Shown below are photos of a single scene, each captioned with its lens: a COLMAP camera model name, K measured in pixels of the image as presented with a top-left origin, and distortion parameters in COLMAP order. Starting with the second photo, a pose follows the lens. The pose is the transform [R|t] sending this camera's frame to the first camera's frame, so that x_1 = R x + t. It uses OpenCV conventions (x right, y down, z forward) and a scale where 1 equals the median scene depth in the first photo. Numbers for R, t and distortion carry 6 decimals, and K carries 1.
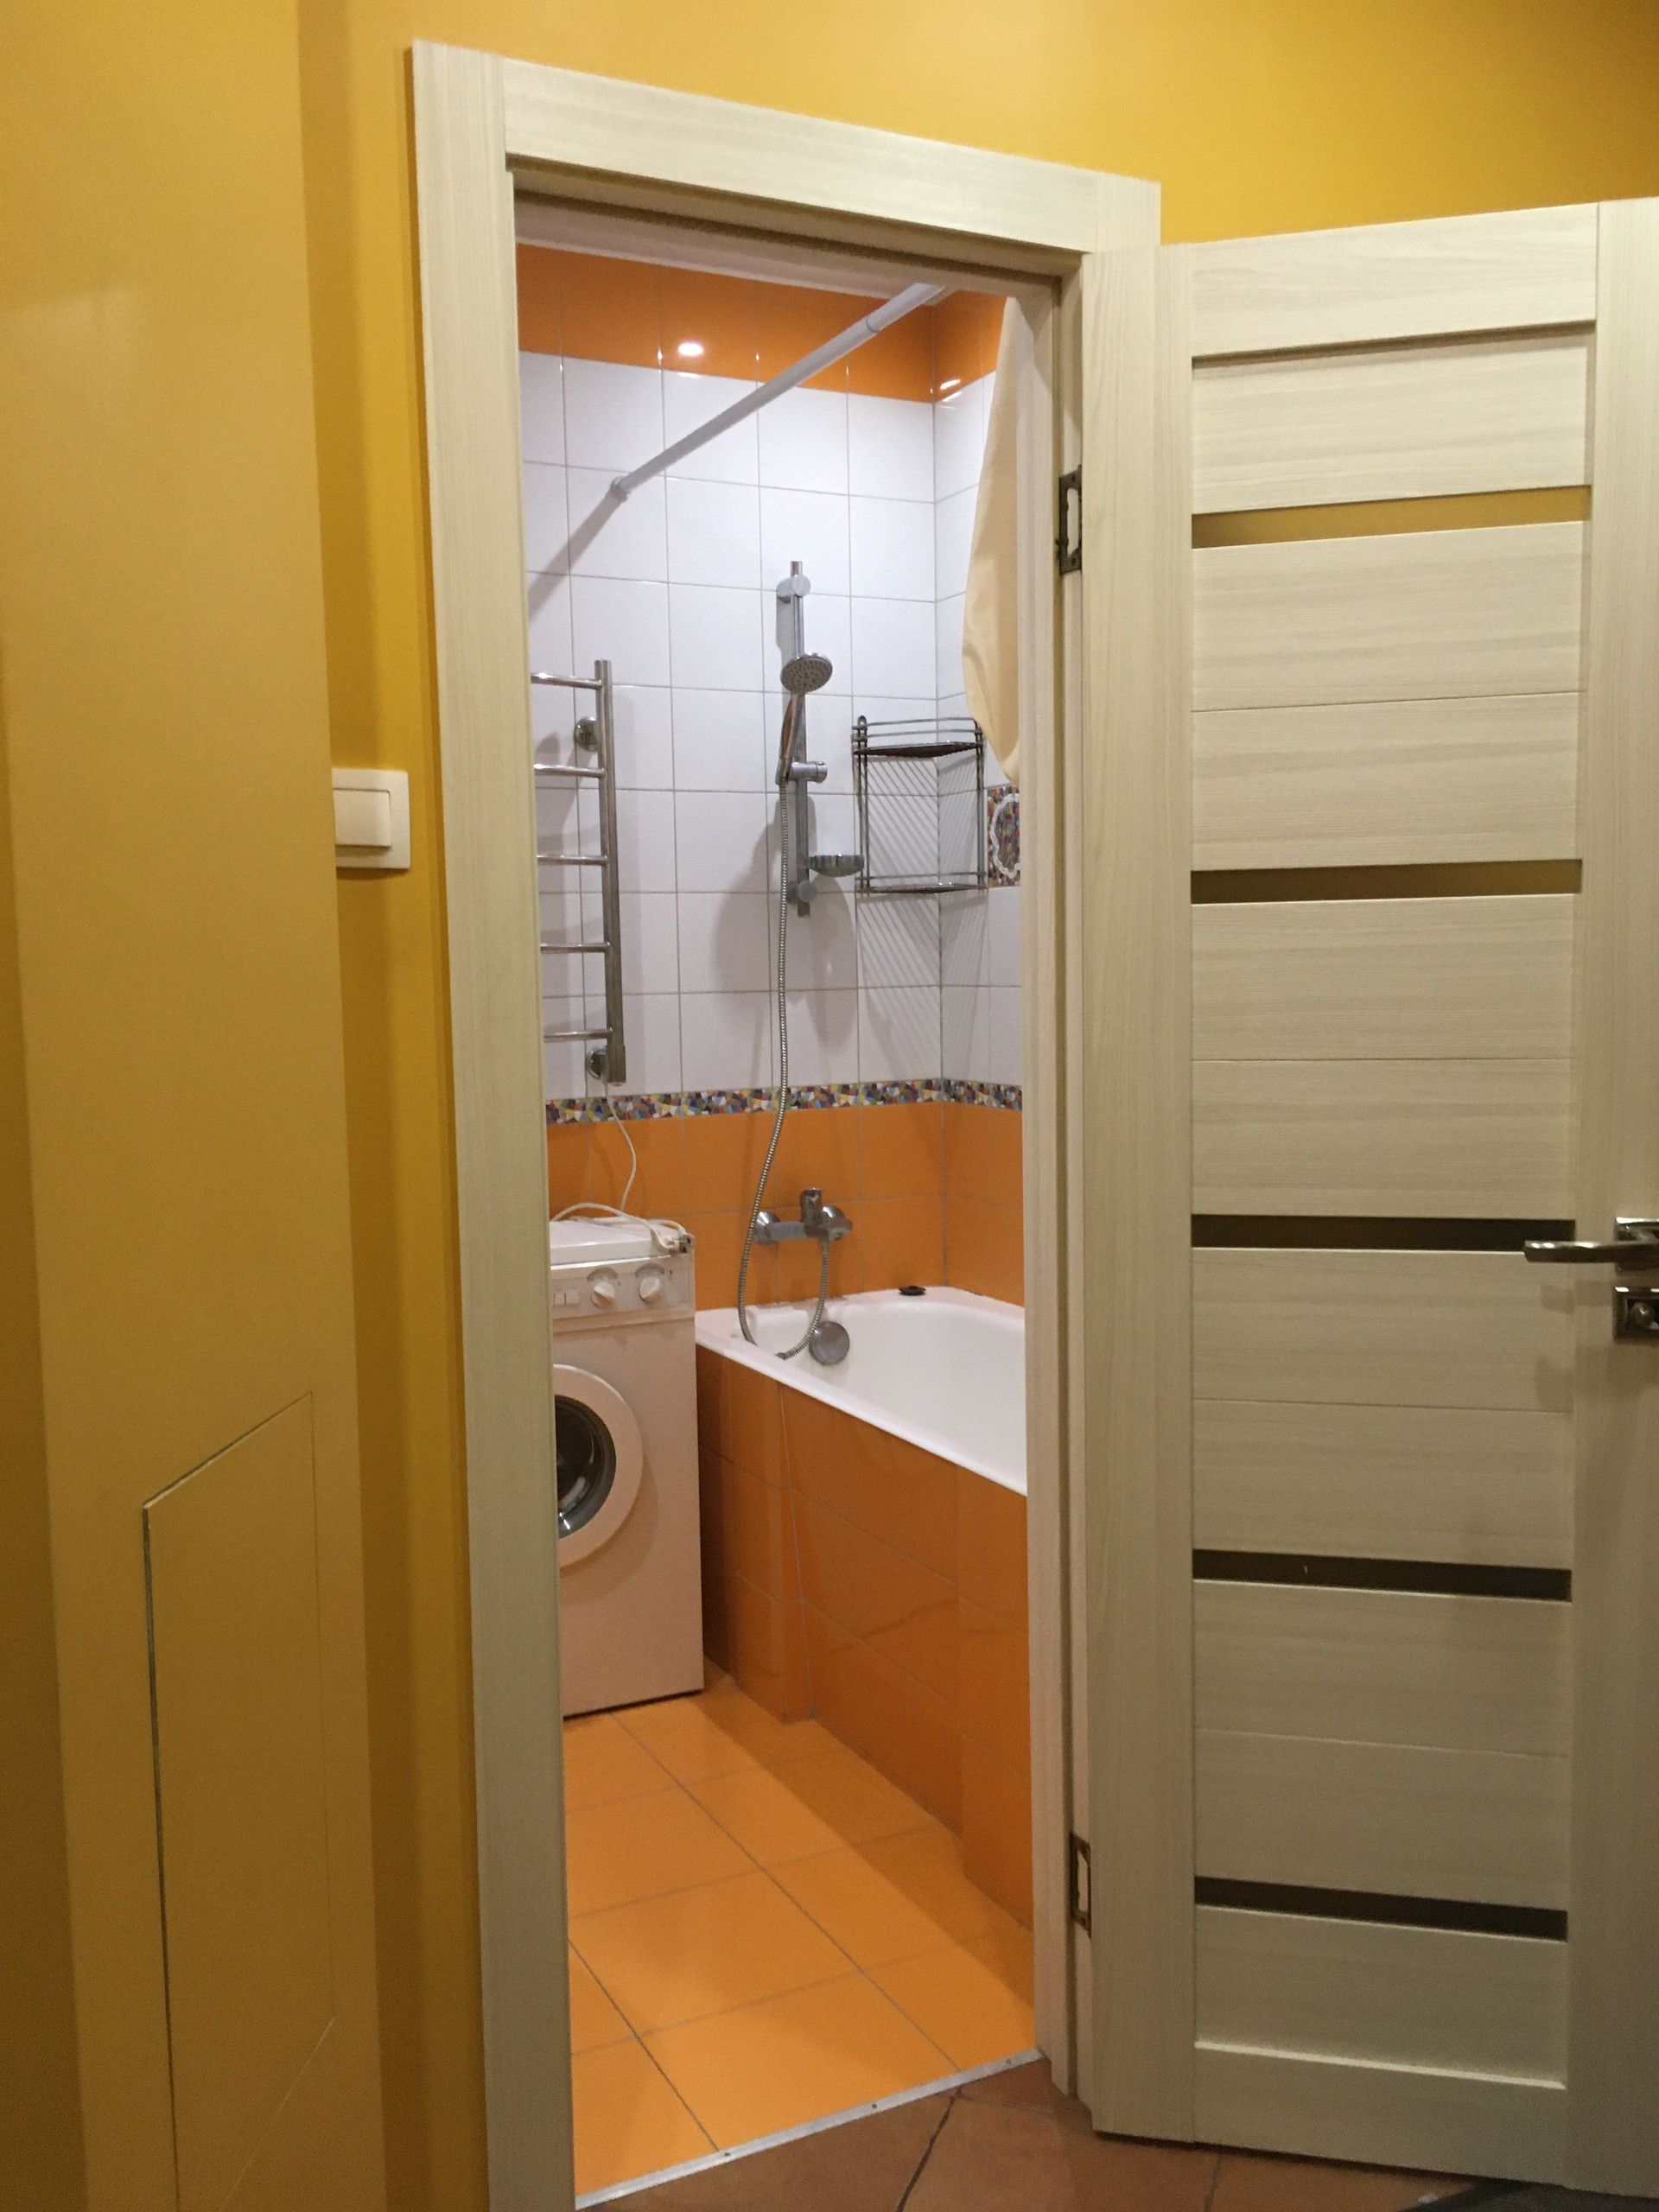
lens RADIAL K [[1908.5, 0, 833.9], [0, 1908.5, 1106.2], [0, 0, 1]] dist [0.043698, -0.031676]
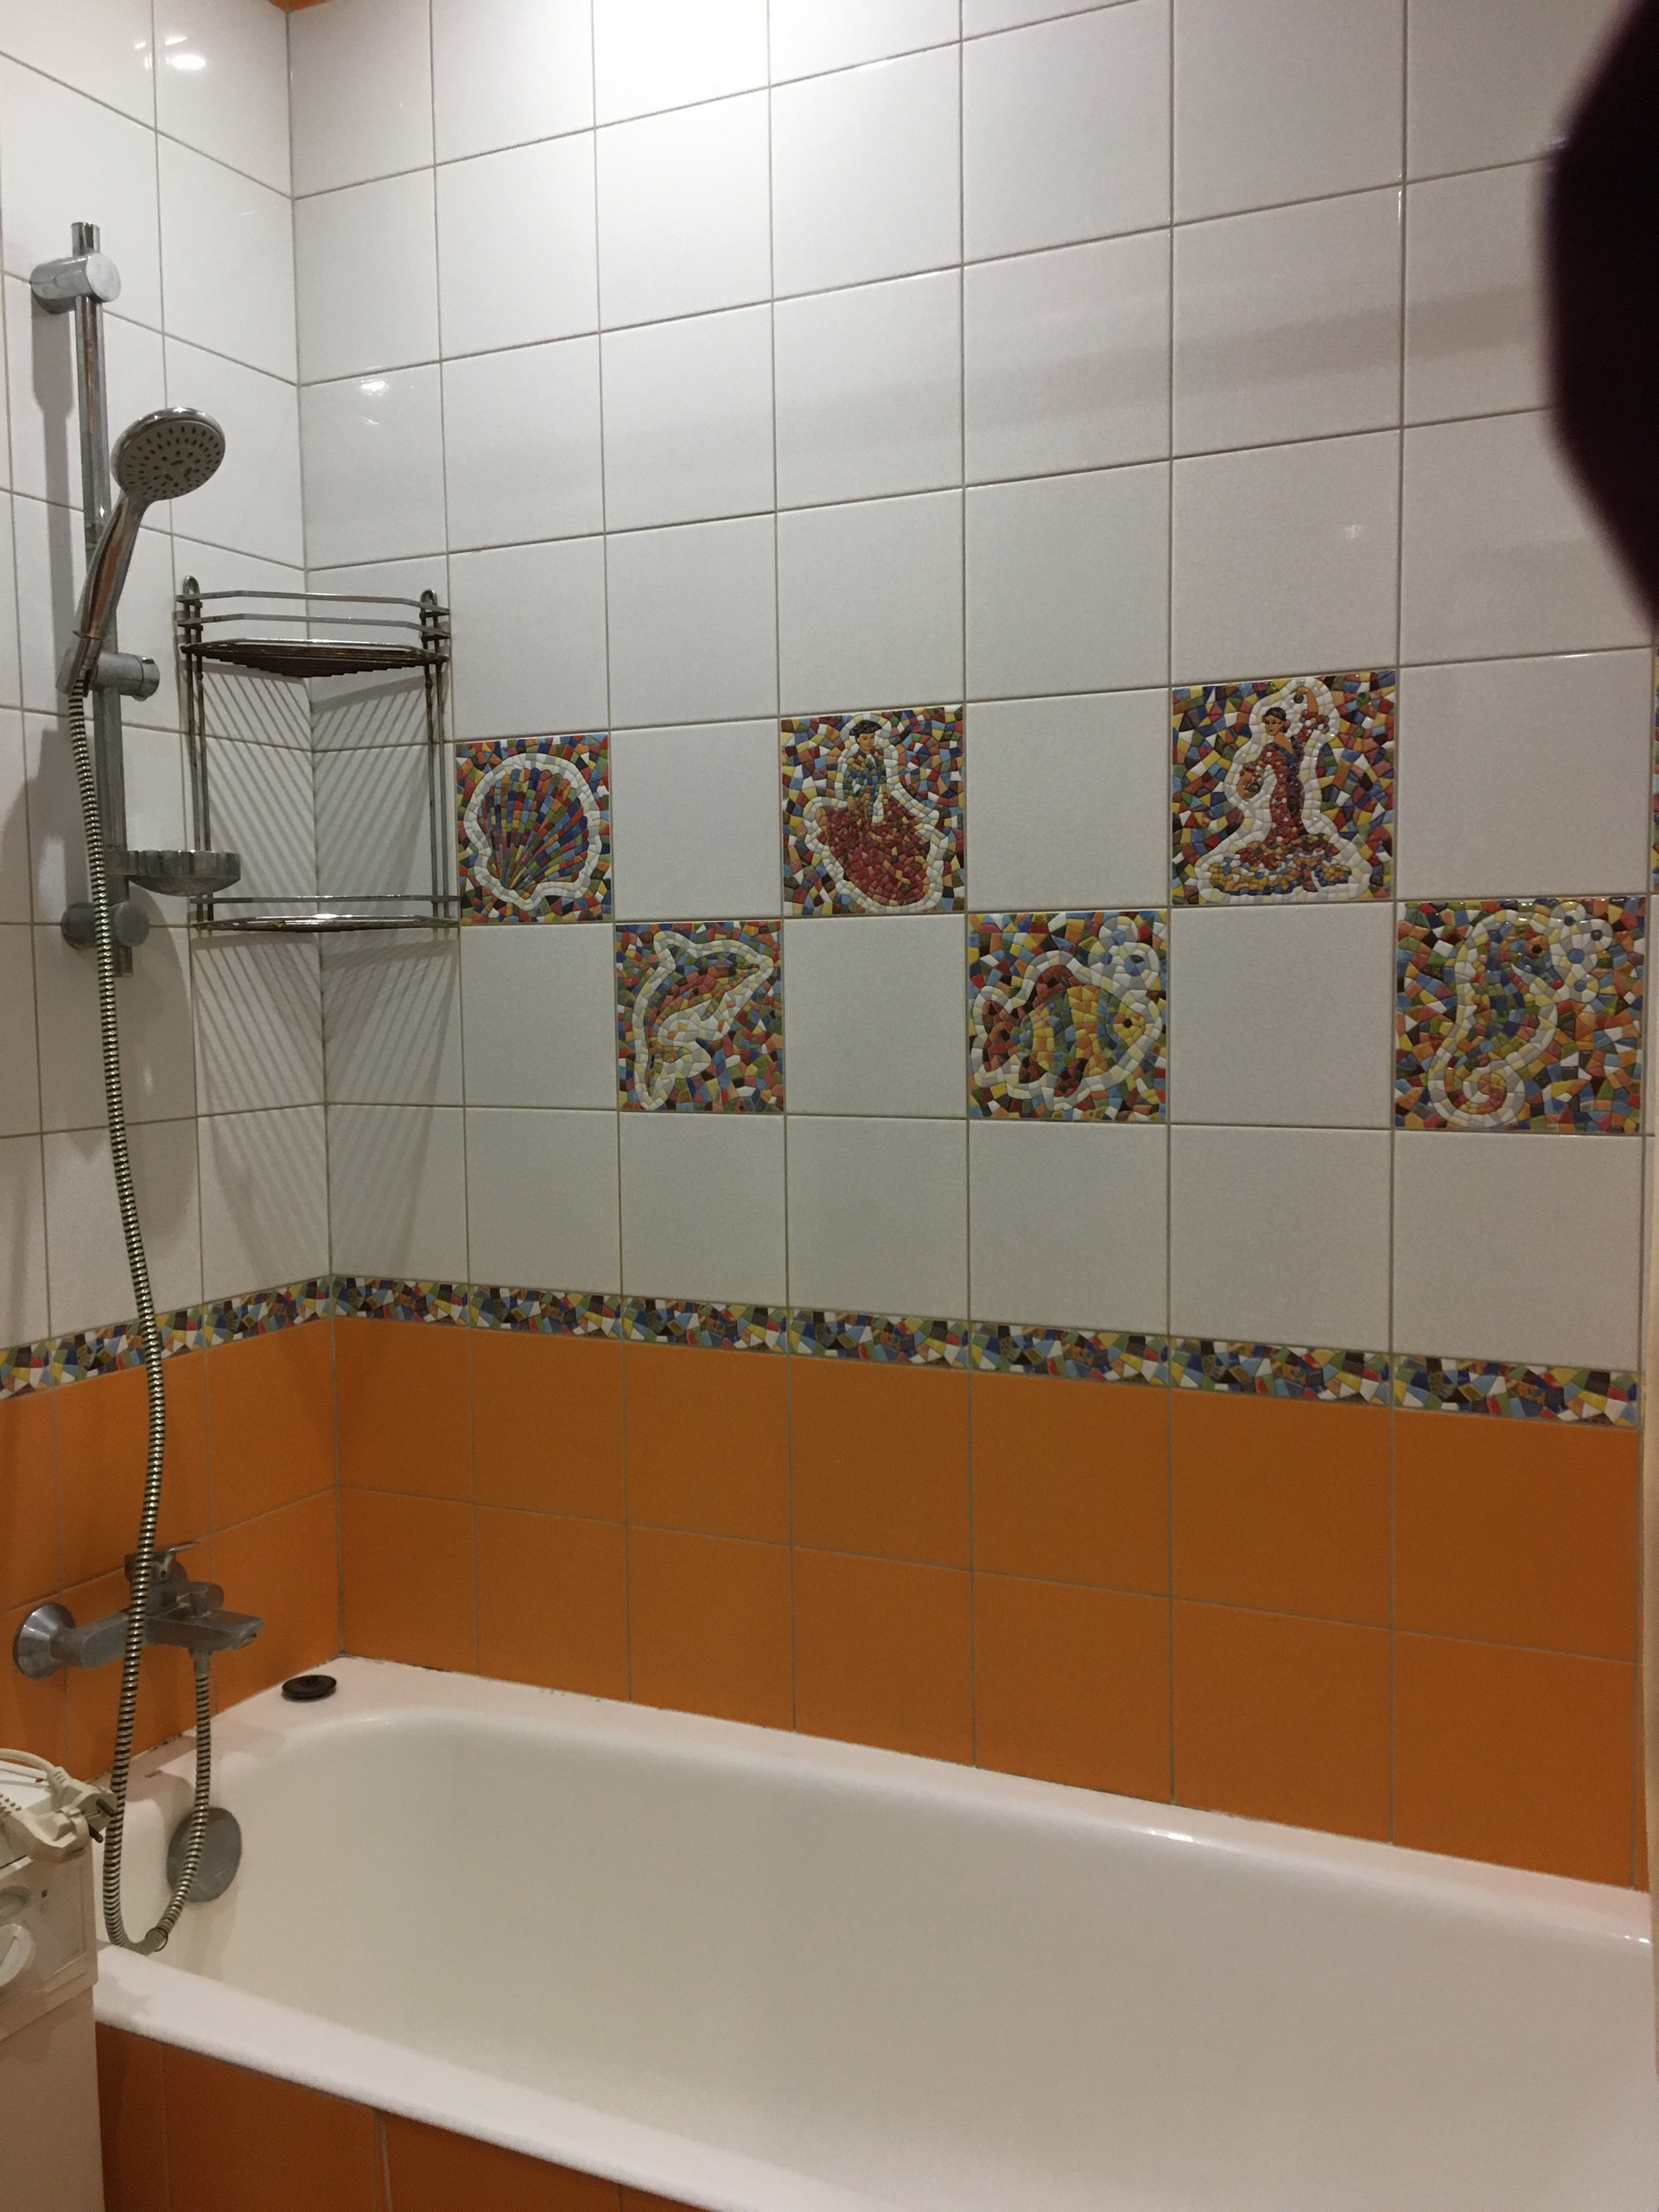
lens RADIAL K [[1908.5, 0, 832.5], [0, 1908.5, 1097.8], [0, 0, 1]] dist [0.043698, -0.031676]
pose [[0.790062, -0.032598, 0.612160, -0.164195], [0.044022, 0.999024, -0.003616, -0.057286], [-0.611445, 0.029805, 0.790726, 0.494061]]
